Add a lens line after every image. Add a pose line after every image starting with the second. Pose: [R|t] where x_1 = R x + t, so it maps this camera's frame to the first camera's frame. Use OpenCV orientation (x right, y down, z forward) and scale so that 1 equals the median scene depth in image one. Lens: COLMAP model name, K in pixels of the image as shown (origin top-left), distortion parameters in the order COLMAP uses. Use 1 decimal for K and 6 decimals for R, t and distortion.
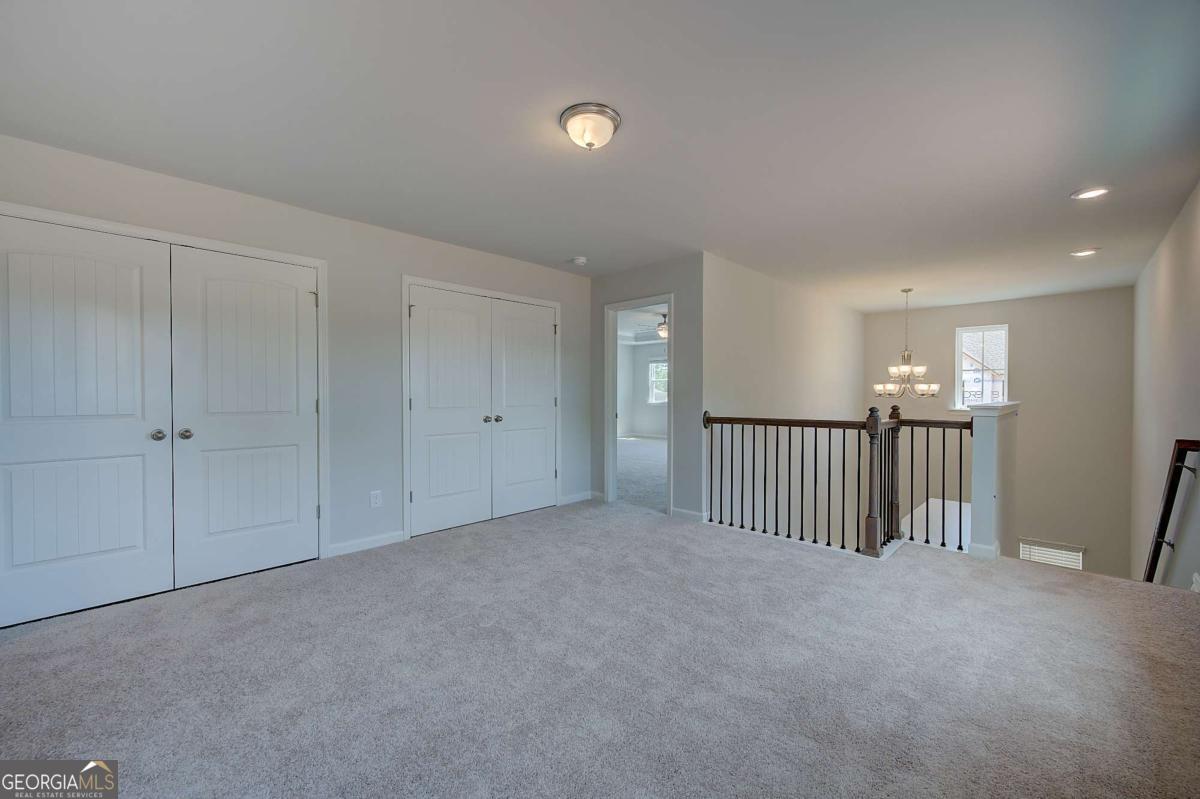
lens RADIAL K [[481.0, 0, 600.0], [0, 481.0, 399.5], [0, 0, 1]] dist [0.000948, 0.000103]
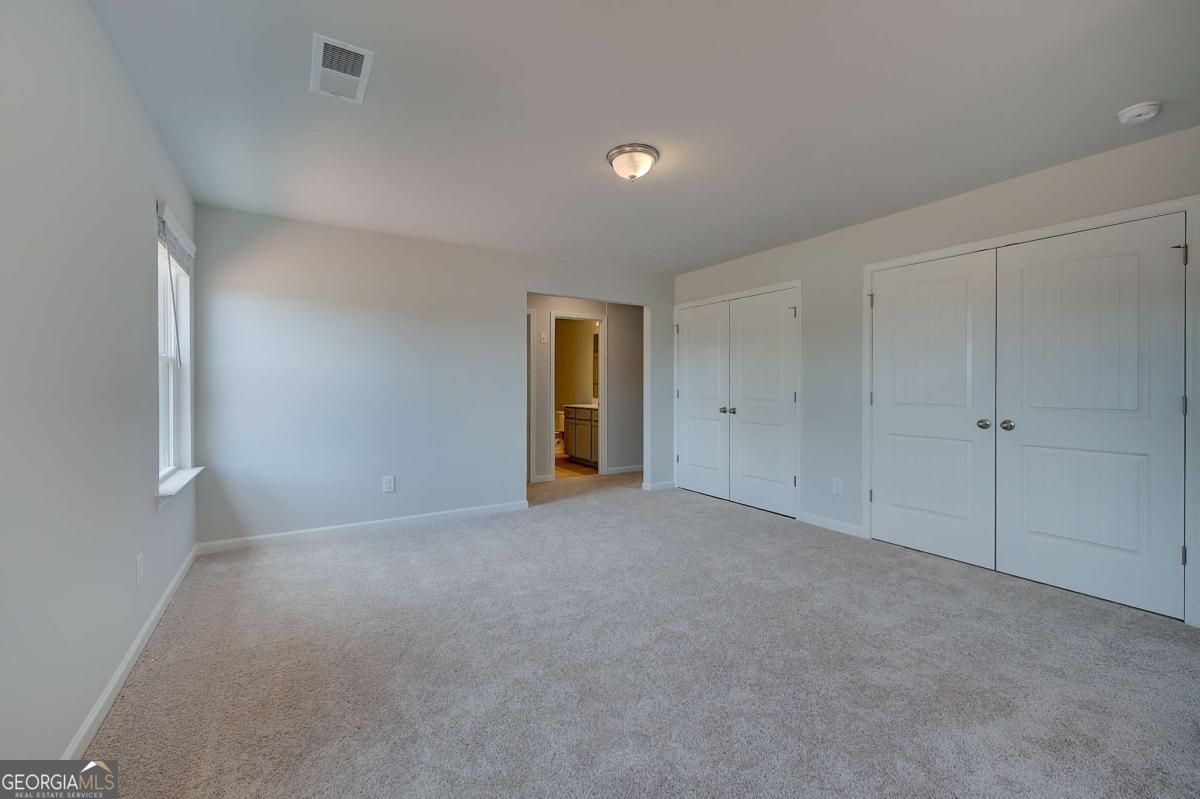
lens RADIAL K [[499.9, 0, 595.7], [0, 499.9, 387.2], [0, 0, 1]] dist [0.001949, 0.000250]
pose [[-0.263377, 0.003056, -0.964688, 0.697243], [-0.011293, 0.999917, 0.006251, -0.011754], [0.964627, 0.012541, -0.263320, 0.727121]]
